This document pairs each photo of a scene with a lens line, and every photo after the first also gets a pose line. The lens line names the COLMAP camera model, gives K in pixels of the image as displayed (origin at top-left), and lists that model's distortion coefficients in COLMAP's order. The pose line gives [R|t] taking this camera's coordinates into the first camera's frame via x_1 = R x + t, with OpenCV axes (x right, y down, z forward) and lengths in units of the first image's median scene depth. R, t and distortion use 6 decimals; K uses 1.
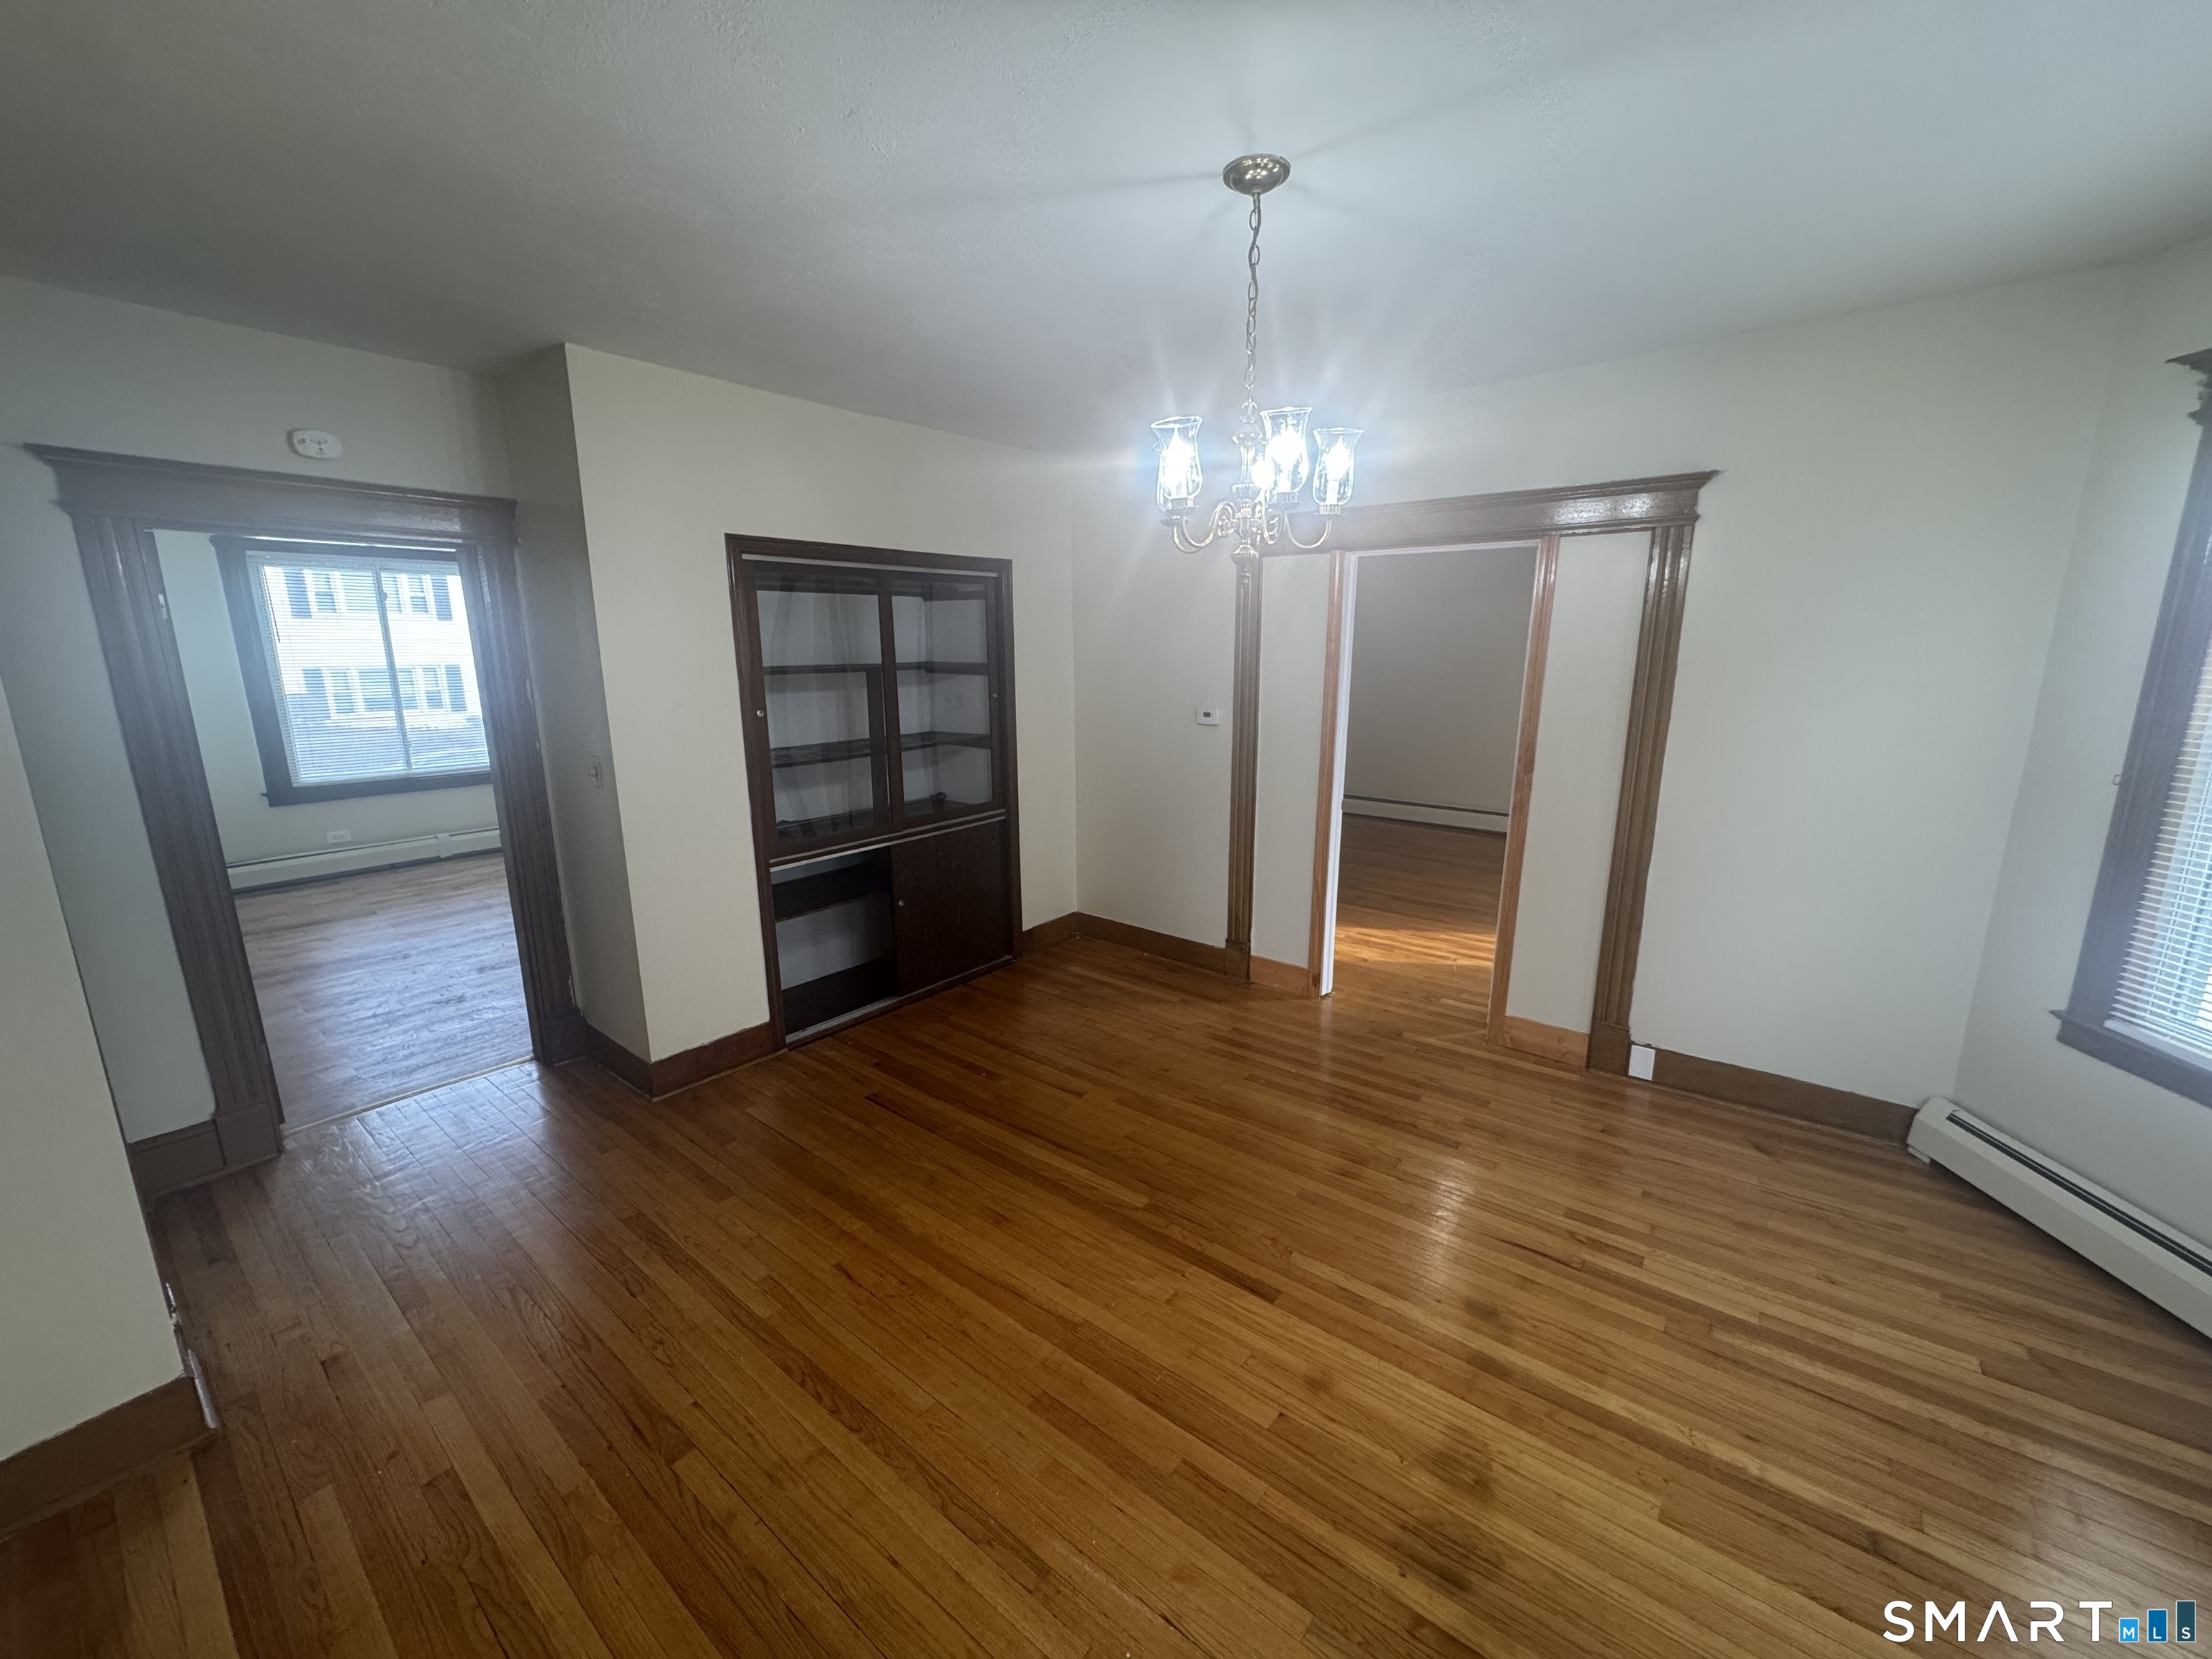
lens RADIAL K [[873.3, 0, 1108.2], [0, 873.3, 827.8], [0, 0, 1]] dist [-0.001913, -0.000028]
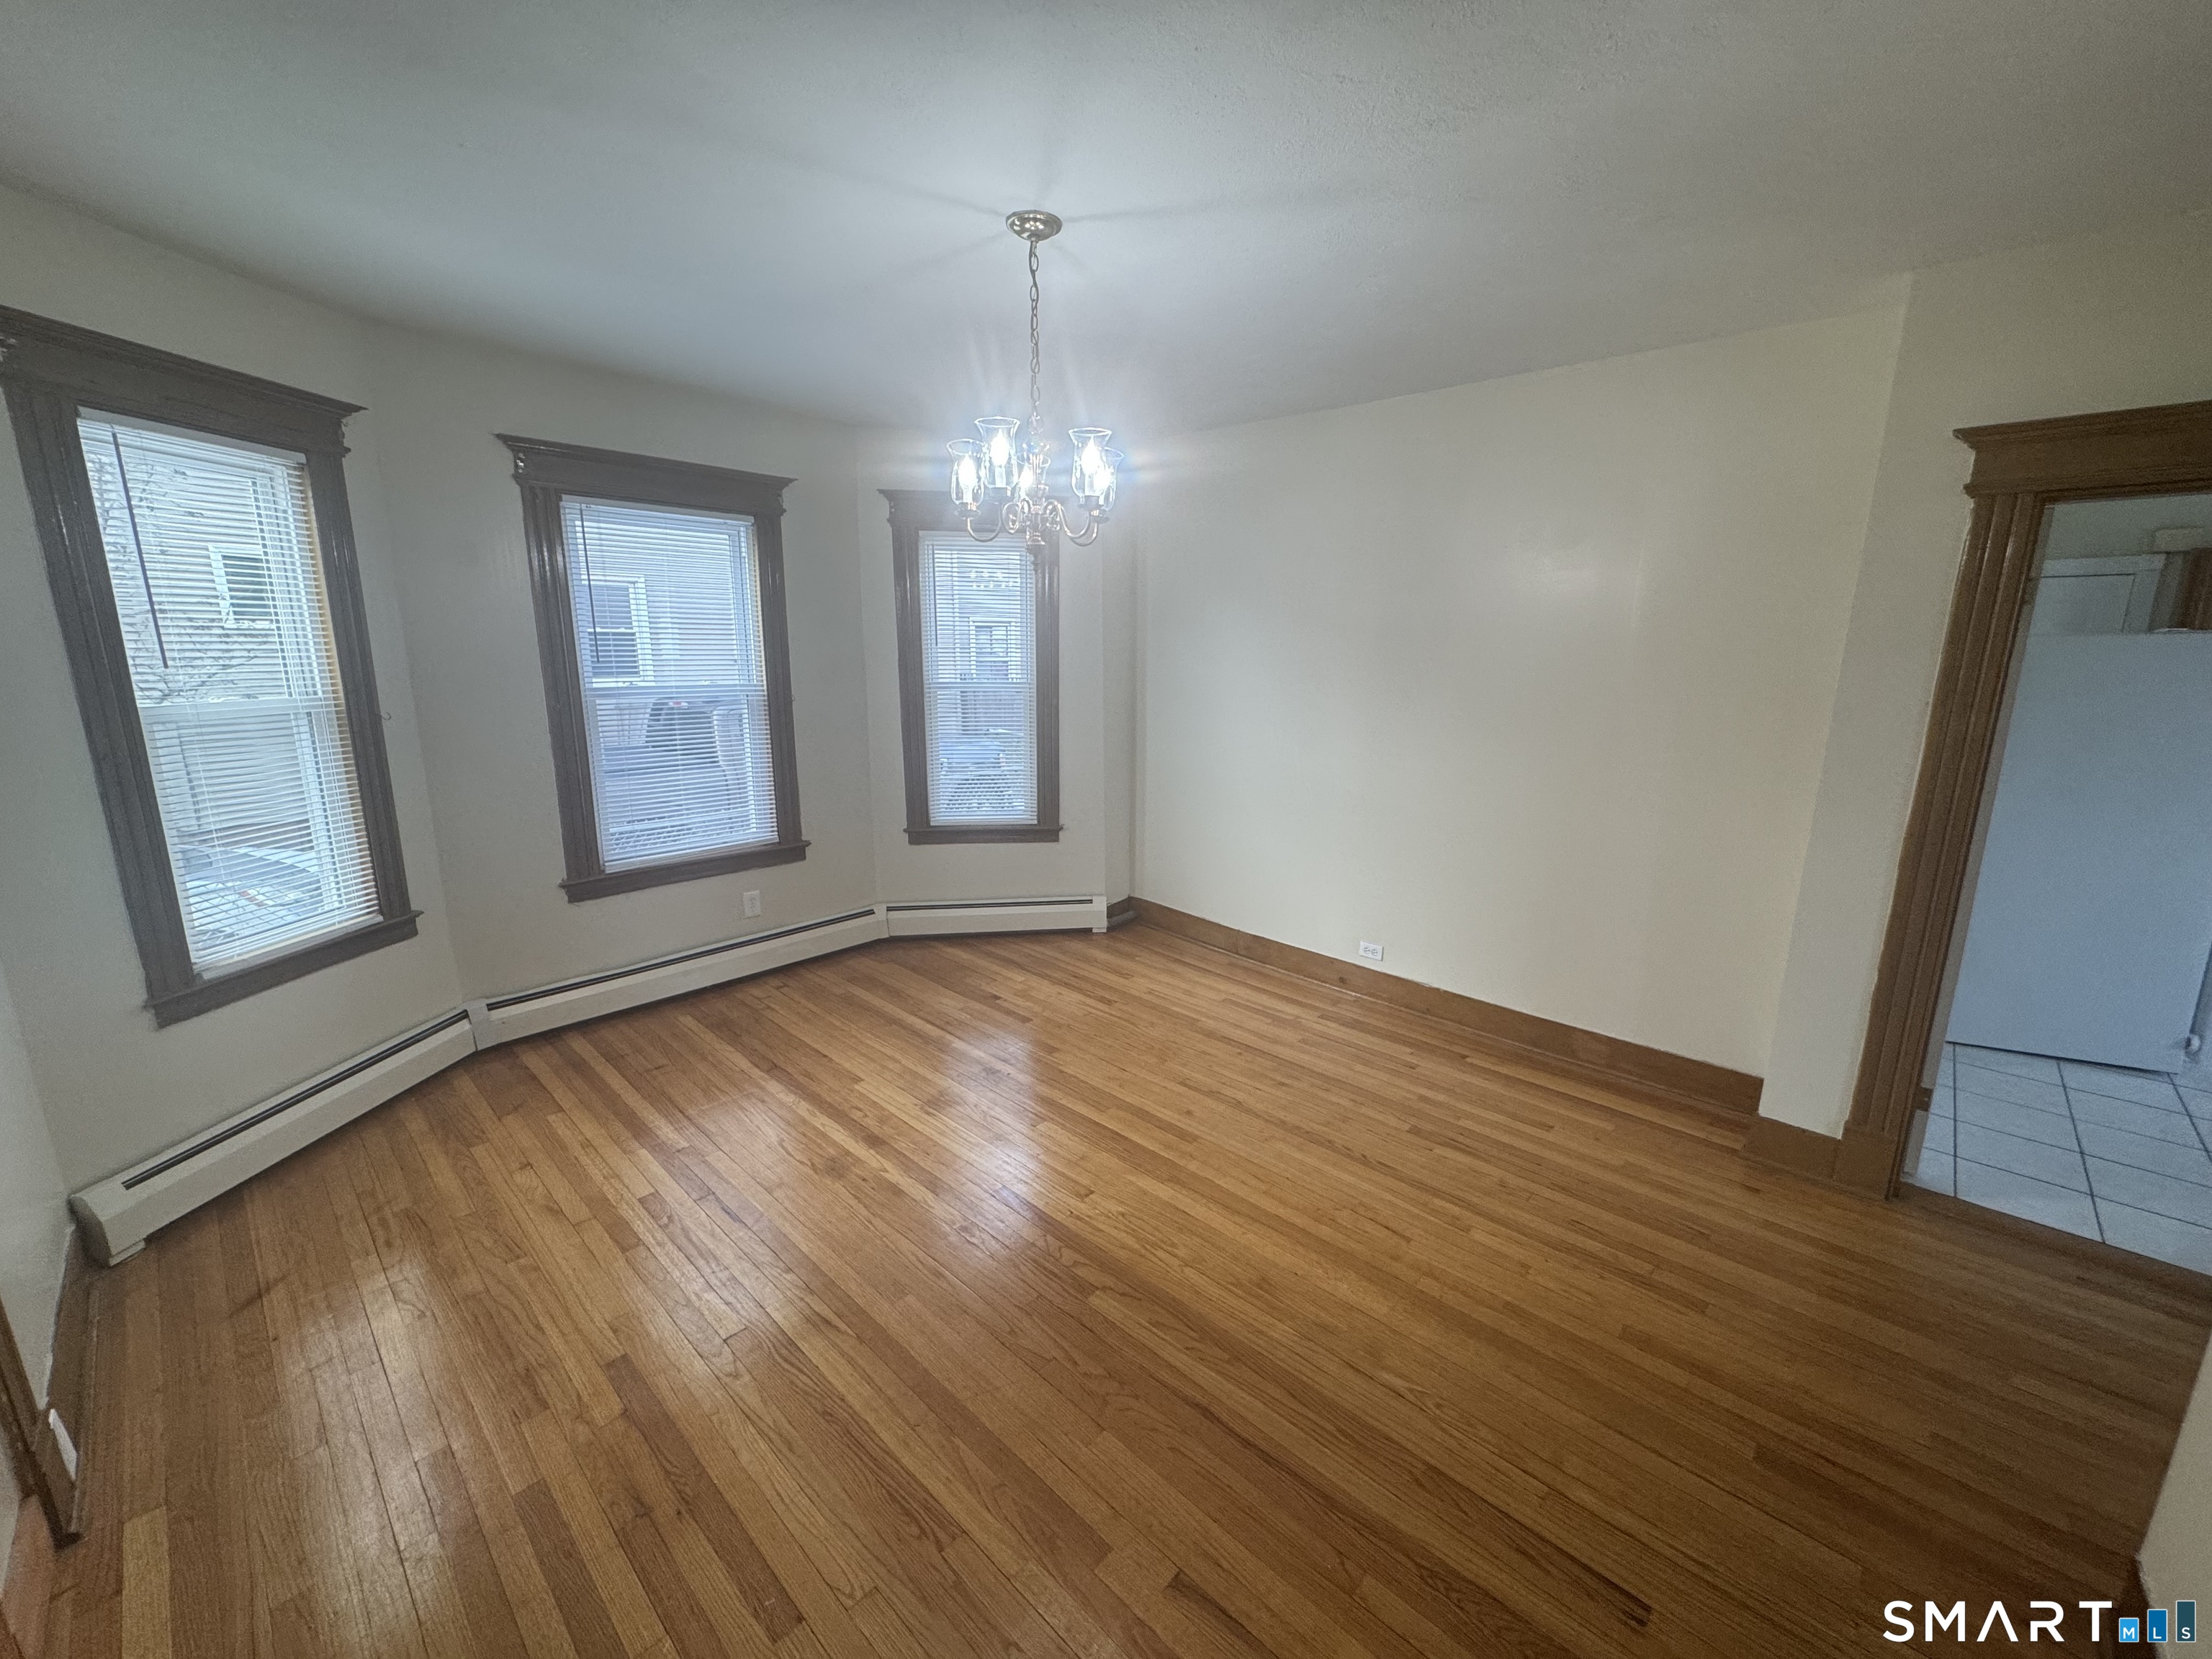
lens RADIAL K [[873.3, 0, 1108.2], [0, 873.3, 827.8], [0, 0, 1]] dist [-0.001913, -0.000028]
pose [[-0.997200, -0.023317, 0.071046, -0.023417], [0.008077, 0.910990, 0.412349, -0.366926], [-0.074337, 0.411769, -0.908251, 1.799511]]
